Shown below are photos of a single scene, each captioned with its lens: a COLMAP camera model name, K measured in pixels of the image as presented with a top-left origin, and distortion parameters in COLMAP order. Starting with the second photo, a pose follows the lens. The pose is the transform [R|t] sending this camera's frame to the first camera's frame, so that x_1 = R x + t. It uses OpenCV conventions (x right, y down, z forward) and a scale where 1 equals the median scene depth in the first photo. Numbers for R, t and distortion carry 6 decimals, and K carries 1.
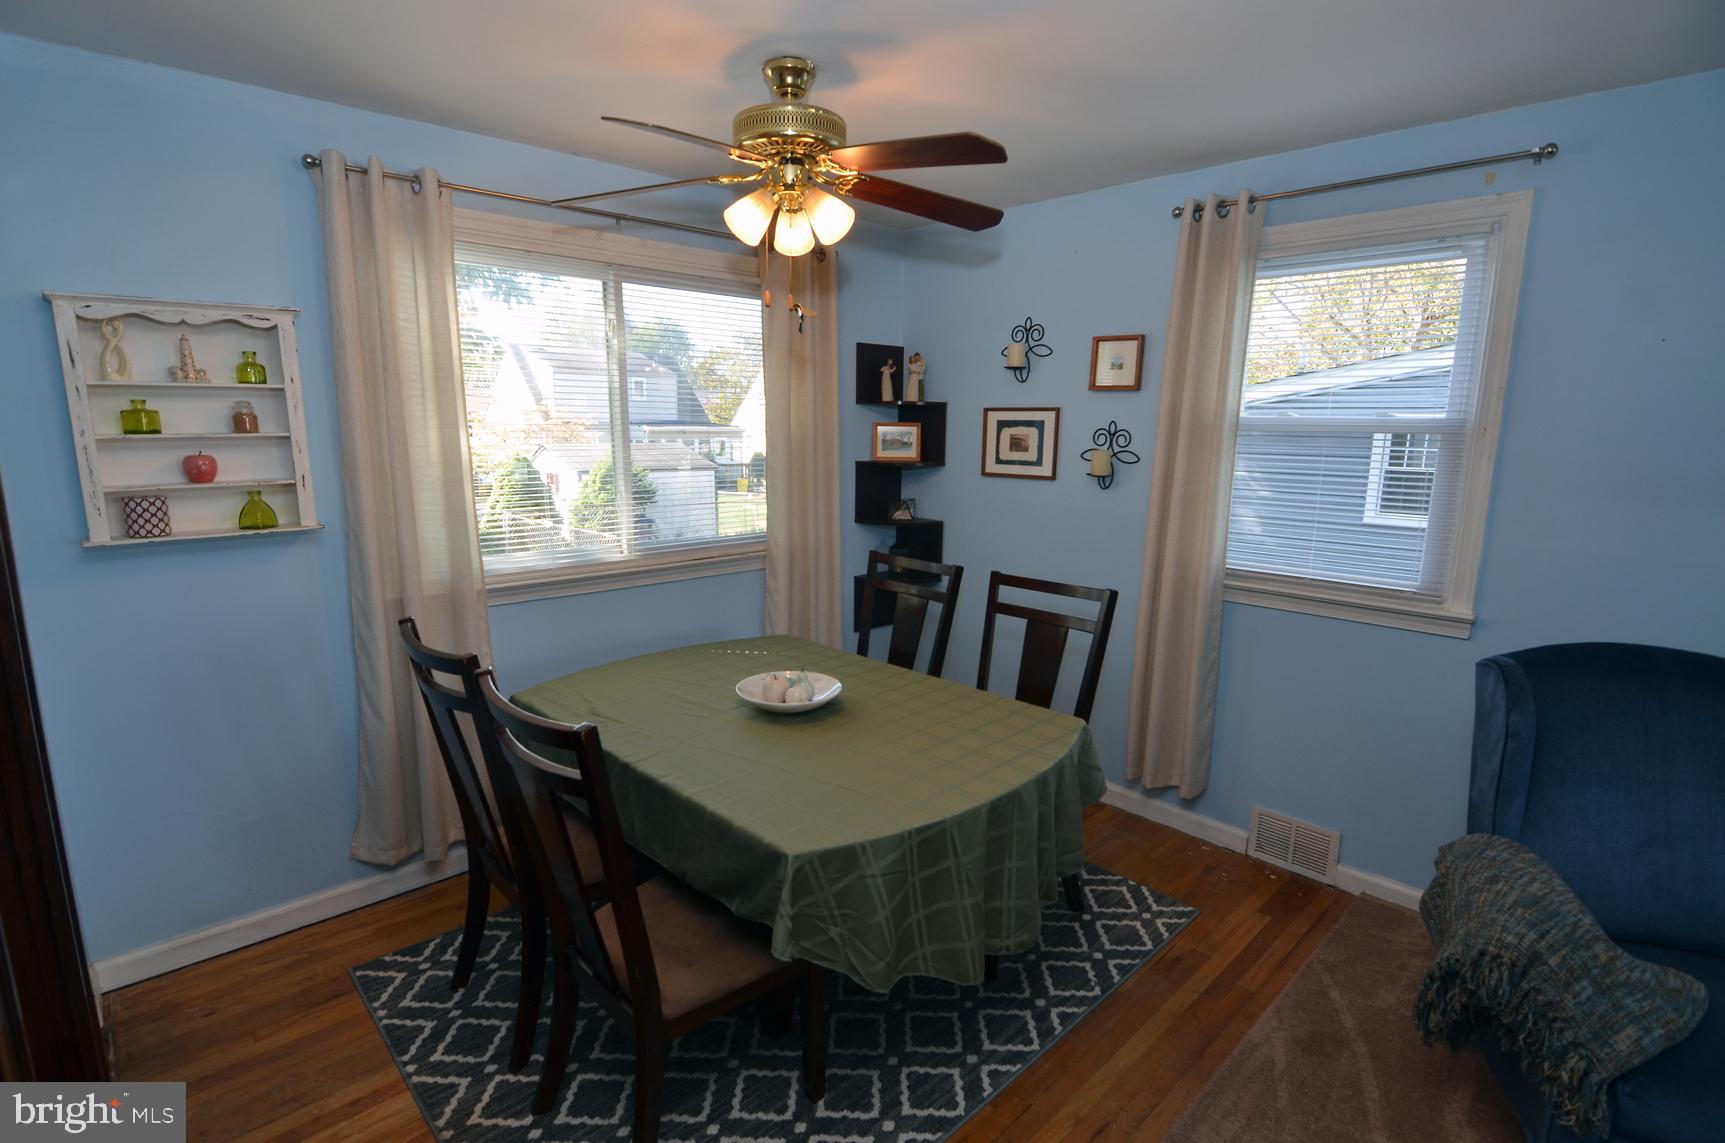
lens RADIAL K [[828.7, 0, 853.0], [0, 828.7, 577.6], [0, 0, 1]] dist [-0.006944, -0.009611]
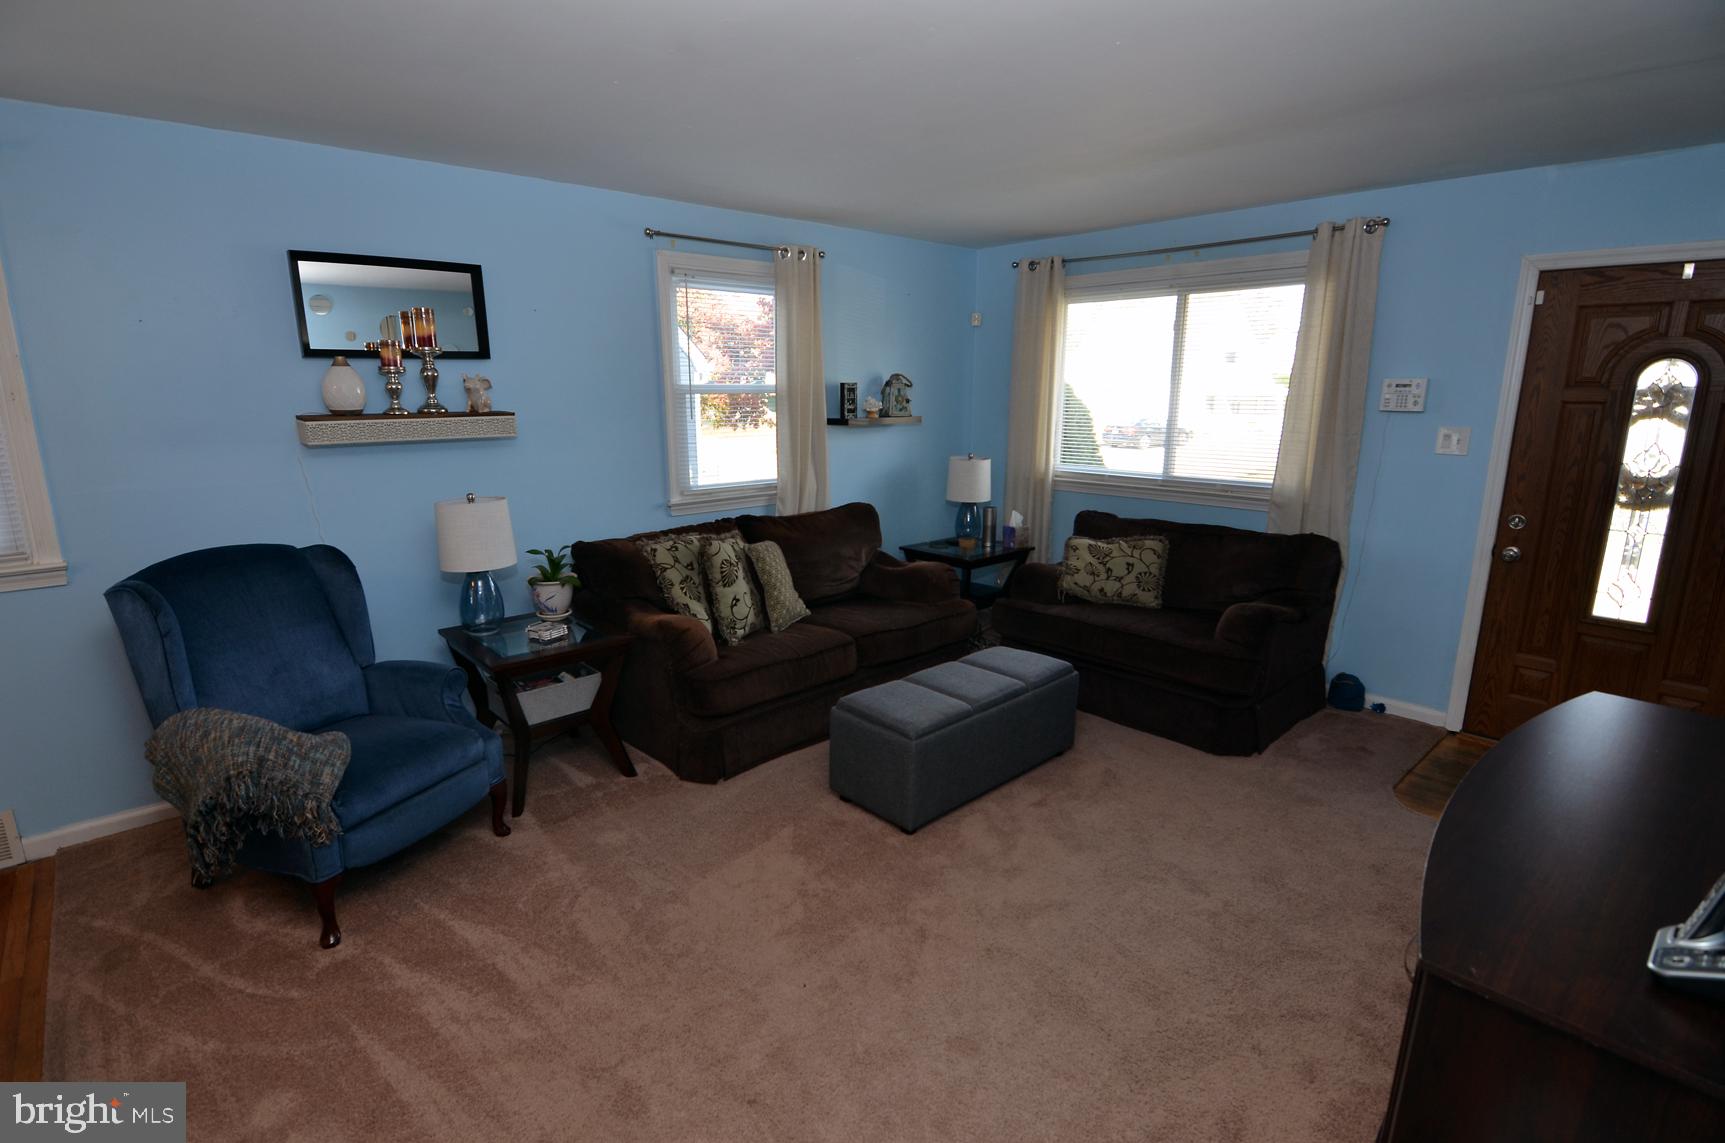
lens RADIAL K [[828.7, 0, 847.4], [0, 828.7, 590.0], [0, 0, 1]] dist [-0.006944, -0.009611]
pose [[0.024491, -0.242666, 0.969801, -0.320868], [0.182123, 0.954941, 0.234348, 0.016996], [-0.982971, 0.170884, 0.067583, -0.113527]]
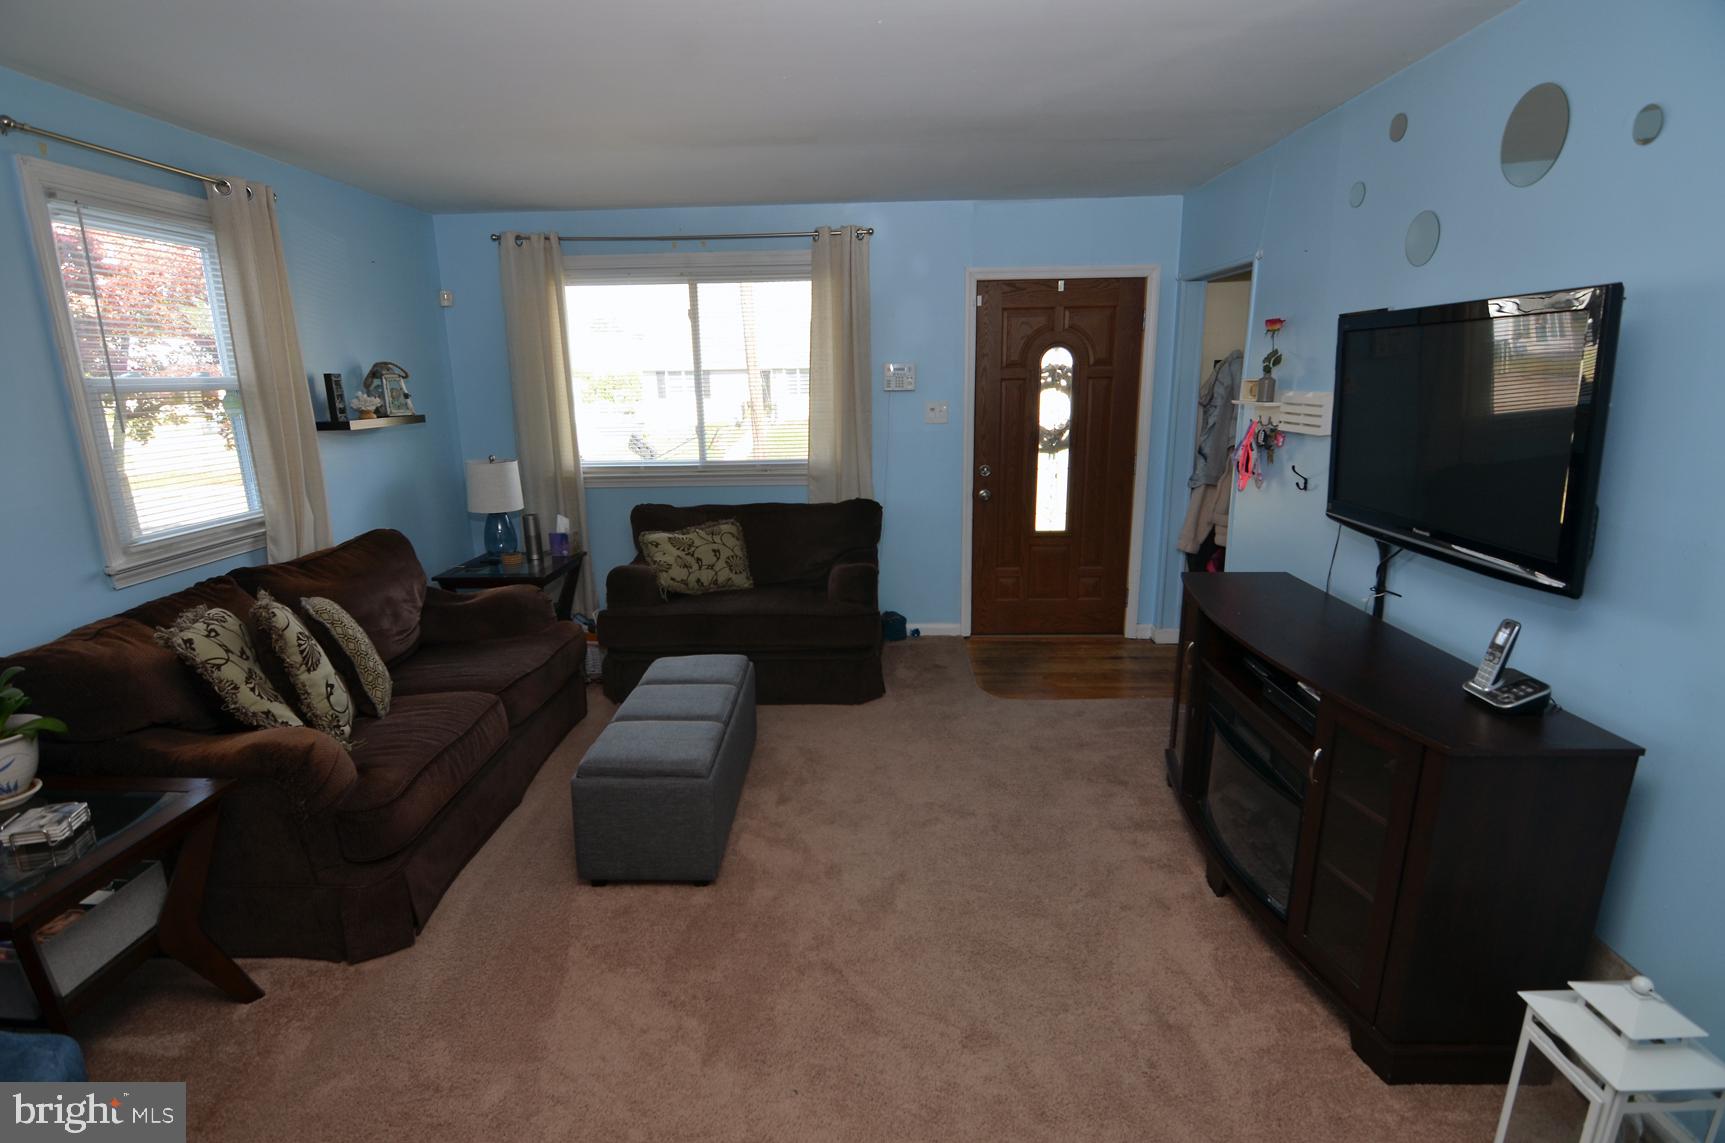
lens RADIAL K [[828.7, 0, 854.7], [0, 828.7, 587.7], [0, 0, 1]] dist [-0.006944, -0.009611]
pose [[-0.703848, -0.170656, 0.689546, -0.007151], [0.139955, 0.918371, 0.370145, -0.058404], [-0.696427, 0.357032, -0.622510, 0.359086]]
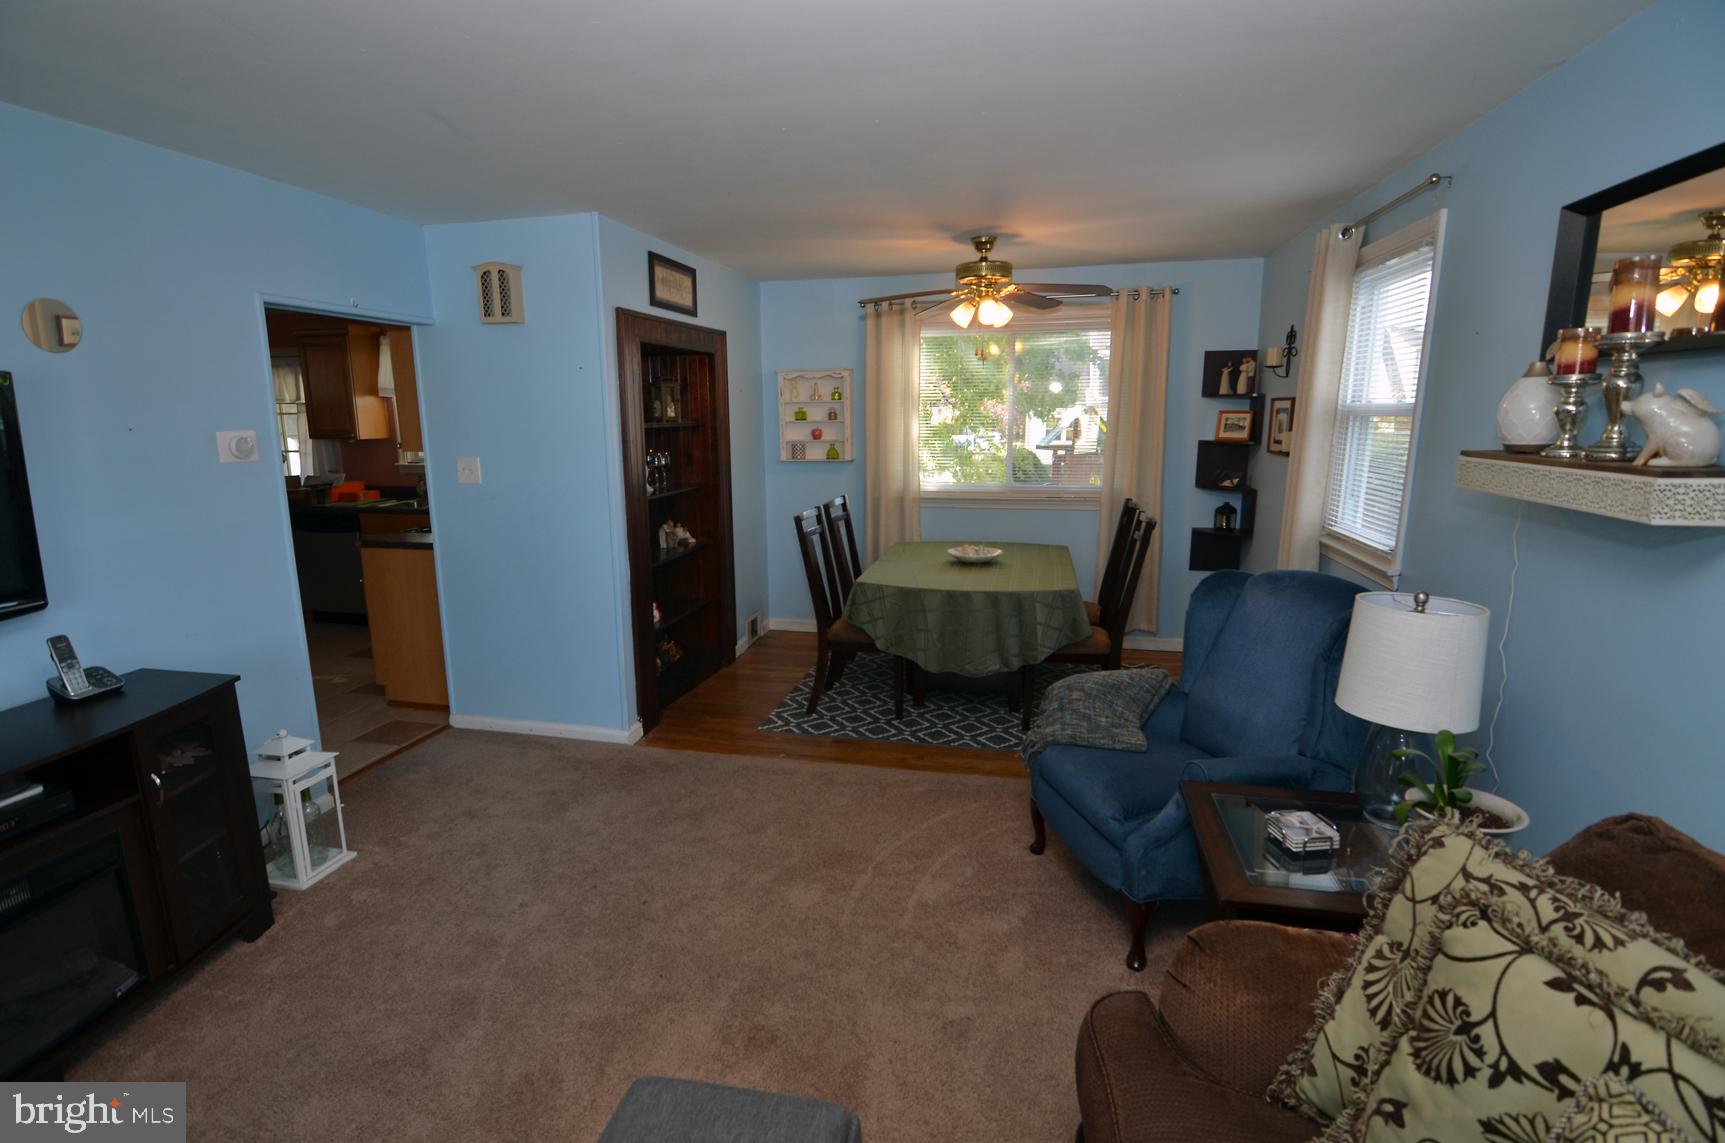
lens RADIAL K [[828.7, 0, 851.3], [0, 828.7, 581.7], [0, 0, 1]] dist [-0.006944, -0.009611]
pose [[0.558282, 0.155392, -0.814969, 1.386358], [-0.138563, 0.985970, 0.093076, 0.063341], [0.817999, 0.060962, 0.571980, -0.340786]]
